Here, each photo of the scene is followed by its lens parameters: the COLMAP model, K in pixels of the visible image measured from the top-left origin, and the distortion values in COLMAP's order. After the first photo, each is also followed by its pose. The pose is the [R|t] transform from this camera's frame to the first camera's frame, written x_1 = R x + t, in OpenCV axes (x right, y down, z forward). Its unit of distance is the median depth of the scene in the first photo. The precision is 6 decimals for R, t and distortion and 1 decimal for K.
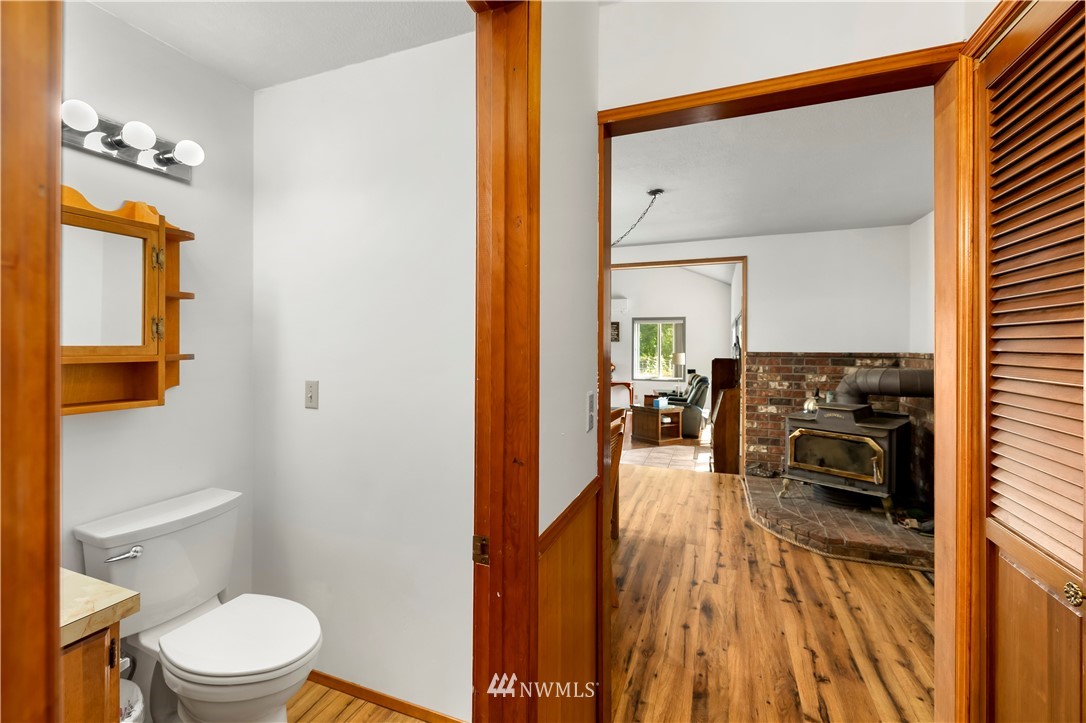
lens RADIAL K [[468.3, 0, 533.7], [0, 468.3, 346.6], [0, 0, 1]] dist [-0.000258, 0.000221]
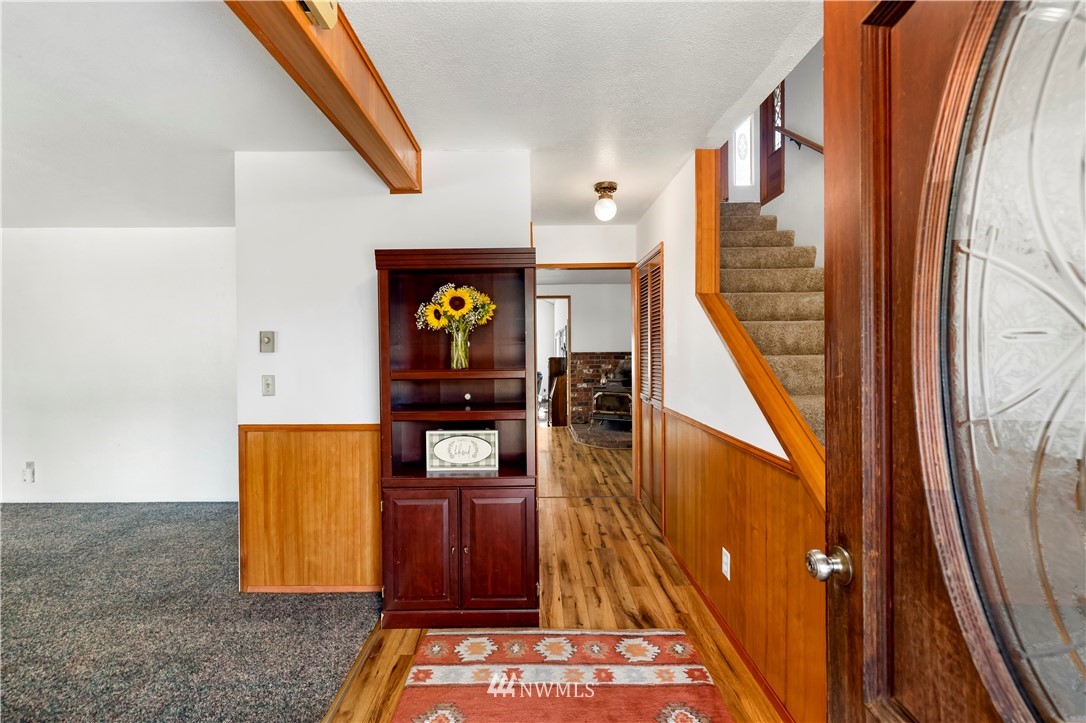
lens RADIAL K [[468.3, 0, 536.1], [0, 468.3, 355.2], [0, 0, 1]] dist [-0.000258, 0.000221]
pose [[0.928876, -0.014103, 0.370123, -0.271813], [0.011394, 0.999890, 0.009502, 0.003917], [-0.370216, -0.004609, 0.928934, -0.496756]]
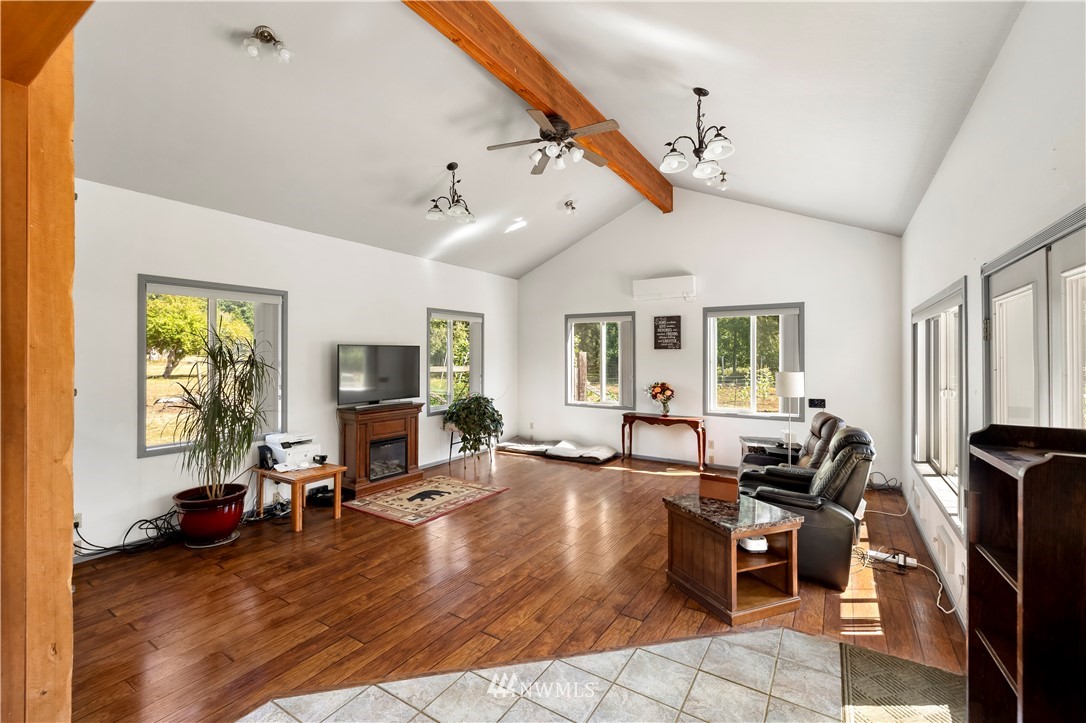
lens RADIAL K [[468.3, 0, 532.4], [0, 468.3, 354.5], [0, 0, 1]] dist [-0.000258, 0.000221]
pose [[0.978569, -0.005516, -0.205843, 0.282866], [0.005002, 0.999983, -0.003017, -0.005870], [0.205857, 0.001922, 0.978580, 0.894881]]
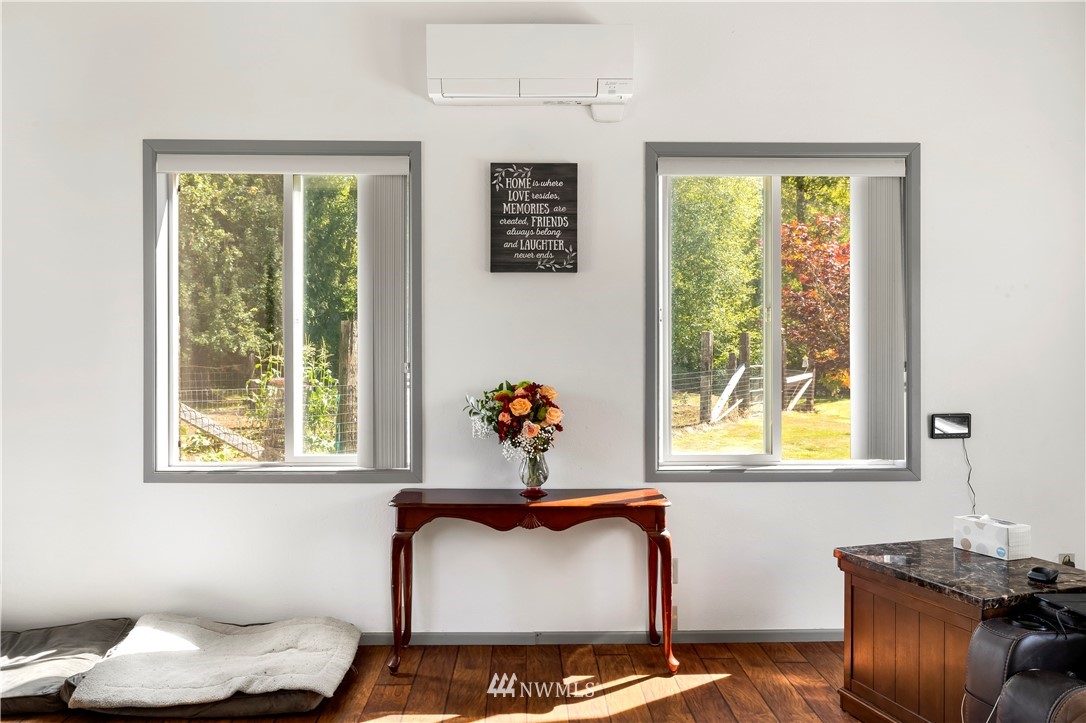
lens RADIAL K [[786.7, 0, 540.2], [0, 786.7, 360.5], [0, 0, 1]] dist [0.000190, -0.002430]
pose [[0.927667, -0.007424, 0.373335, 0.127626], [0.006685, 0.999972, 0.003275, 0.053843], [-0.373349, -0.000542, 0.927691, 1.687006]]
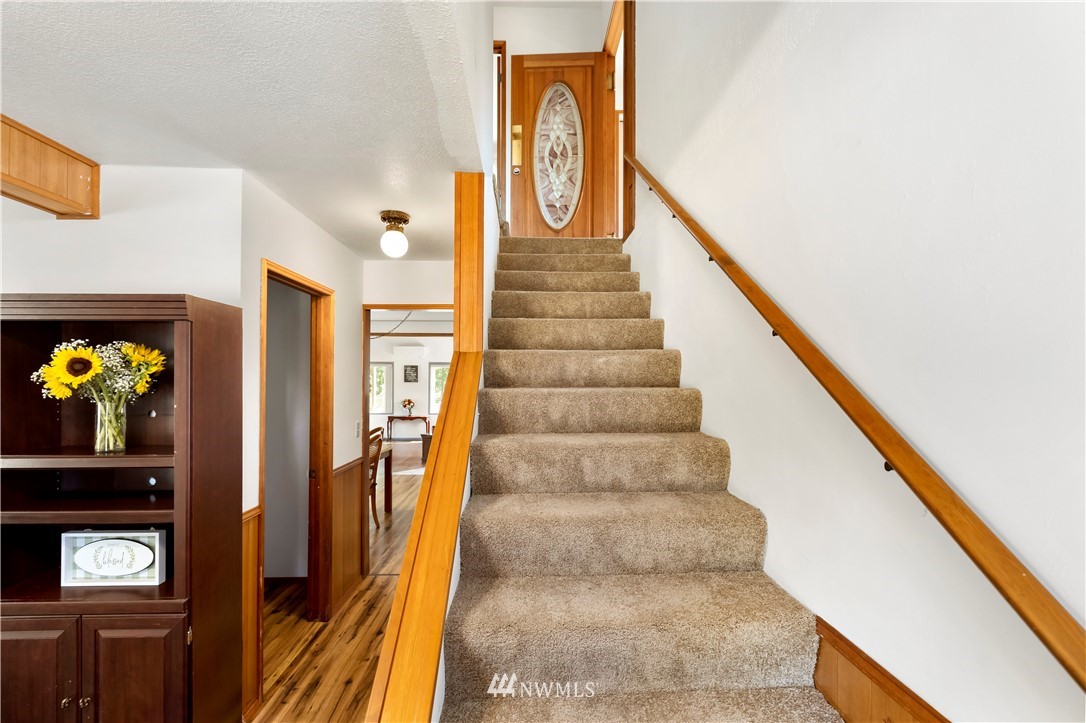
lens RADIAL K [[468.3, 0, 545.2], [0, 468.3, 378.7], [0, 0, 1]] dist [-0.000258, 0.000221]
pose [[0.916691, 0.000573, 0.399595, 0.012327], [0.000772, 0.999995, -0.003205, -0.035016], [-0.399595, 0.003247, 0.916686, -0.489992]]
